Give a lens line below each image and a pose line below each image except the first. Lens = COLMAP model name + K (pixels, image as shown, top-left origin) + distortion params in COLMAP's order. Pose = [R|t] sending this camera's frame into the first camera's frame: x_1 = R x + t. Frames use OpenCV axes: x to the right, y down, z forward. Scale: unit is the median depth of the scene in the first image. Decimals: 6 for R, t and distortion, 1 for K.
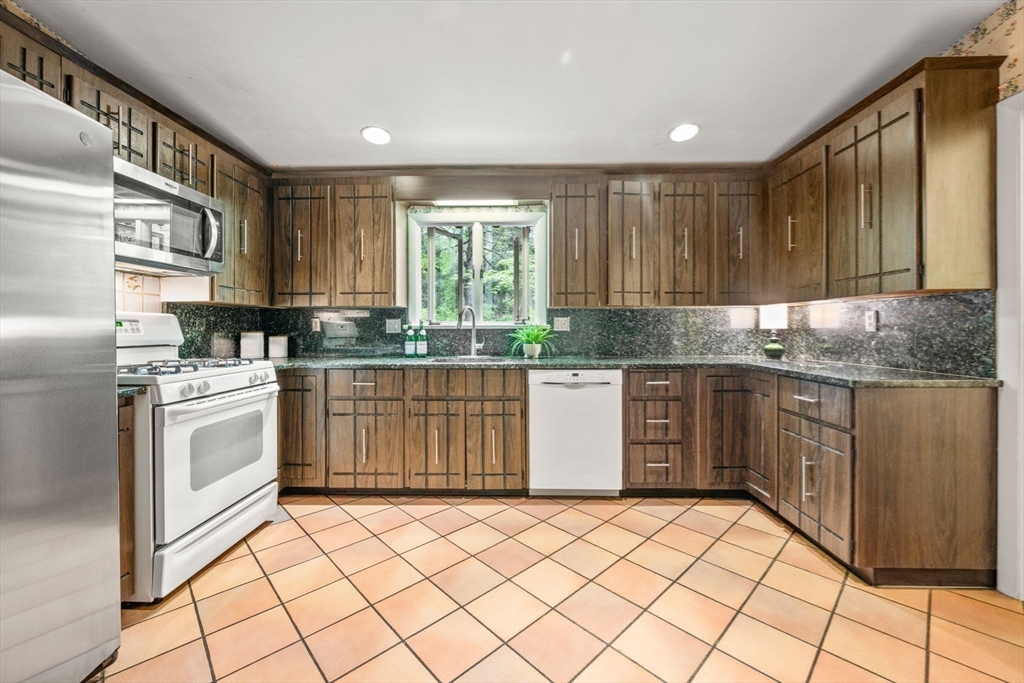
lens RADIAL K [[404.0, 0, 513.9], [0, 404.0, 331.2], [0, 0, 1]] dist [-0.000599, -0.000183]
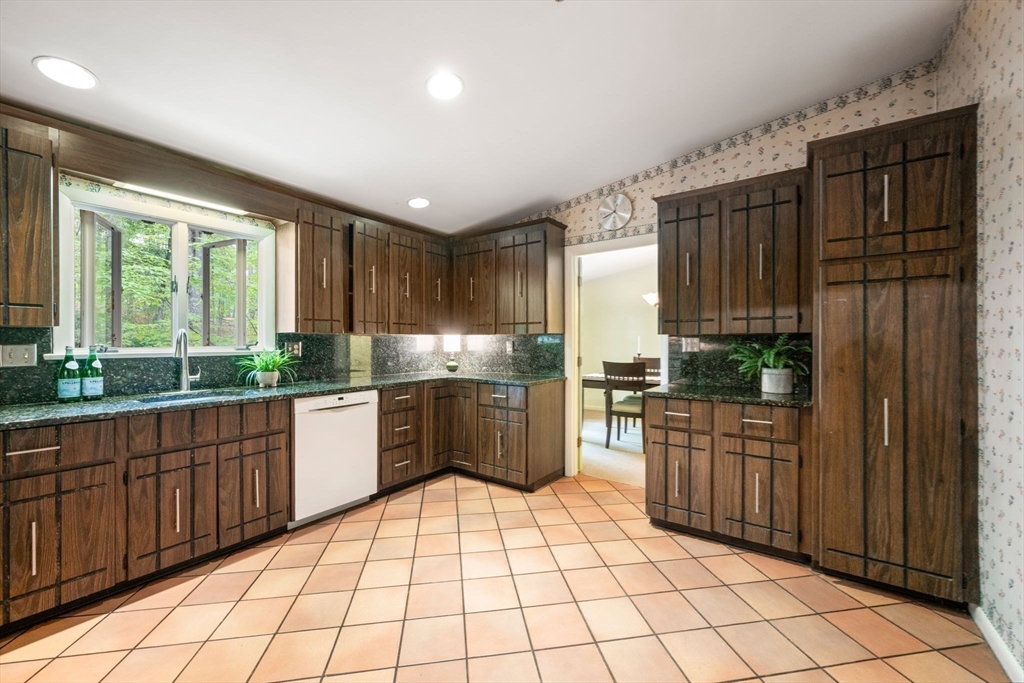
lens RADIAL K [[408.1, 0, 512.0], [0, 408.1, 341.5], [0, 0, 1]] dist [-0.000486, -0.000189]
pose [[0.561552, 0.001858, 0.827439, -0.479610], [0.003572, 0.999983, -0.004669, -0.036169], [-0.827433, 0.005577, 0.561536, 0.014969]]
